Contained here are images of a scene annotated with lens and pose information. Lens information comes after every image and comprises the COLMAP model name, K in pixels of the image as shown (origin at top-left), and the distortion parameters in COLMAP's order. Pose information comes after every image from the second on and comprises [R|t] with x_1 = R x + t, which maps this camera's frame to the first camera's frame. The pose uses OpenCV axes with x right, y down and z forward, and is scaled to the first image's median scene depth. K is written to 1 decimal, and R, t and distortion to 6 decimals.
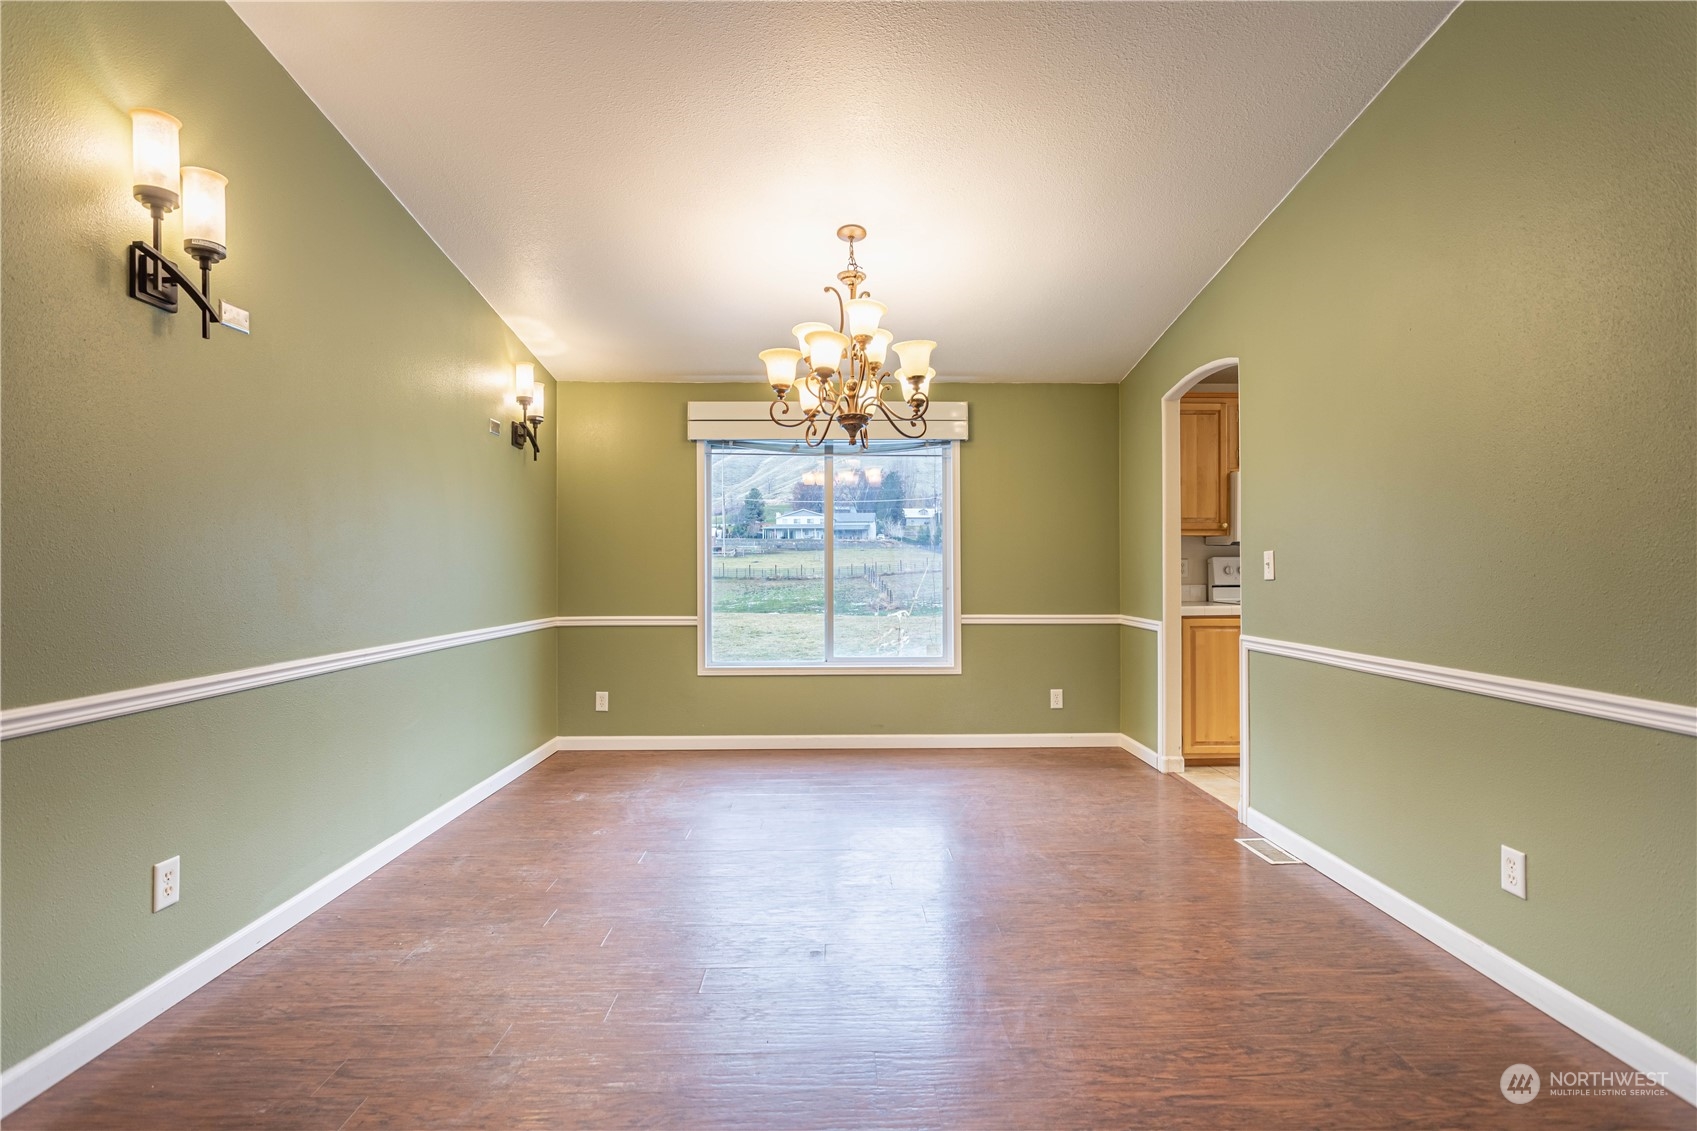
lens RADIAL K [[811.9, 0, 841.3], [0, 811.9, 564.6], [0, 0, 1]] dist [-0.000049, 0.011421]
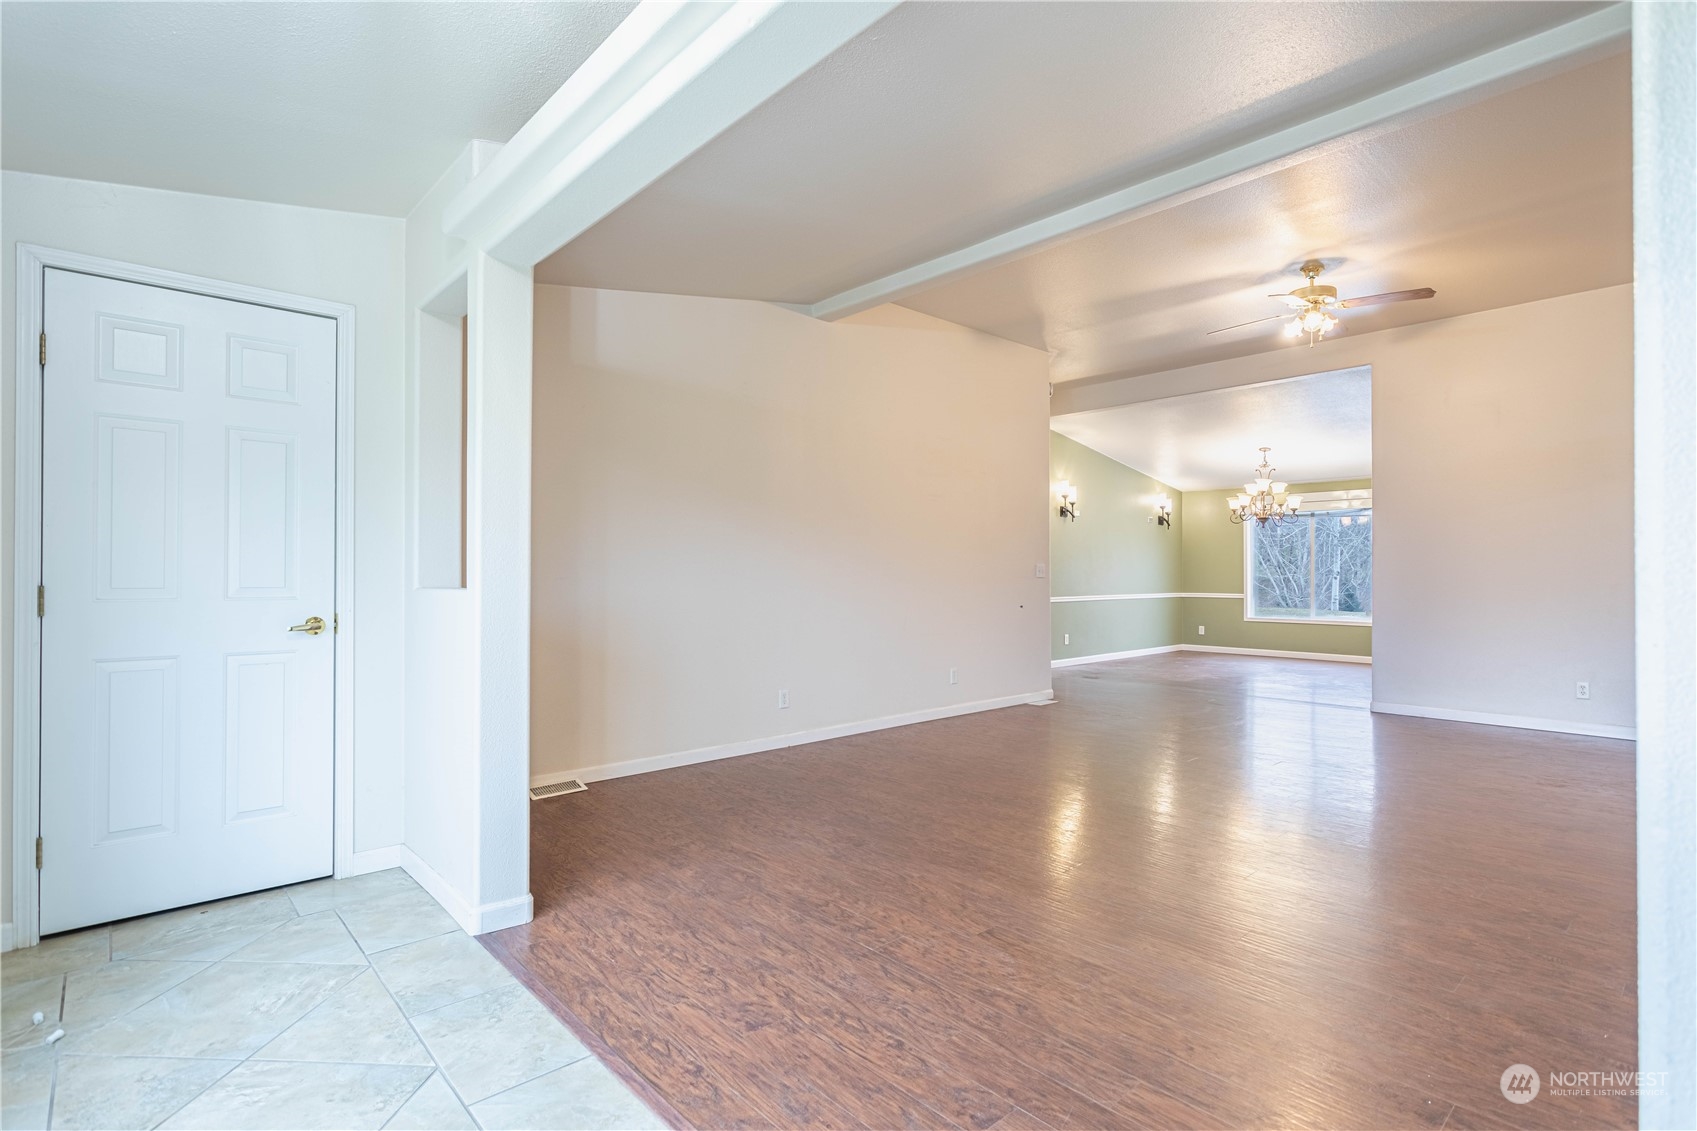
lens RADIAL K [[811.9, 0, 841.3], [0, 811.9, 564.6], [0, 0, 1]] dist [-0.000049, 0.011421]
pose [[0.647414, -0.007105, -0.762105, 0.918137], [0.002463, 0.999971, -0.007231, -0.003607], [0.762134, 0.002804, 0.647413, -1.456337]]
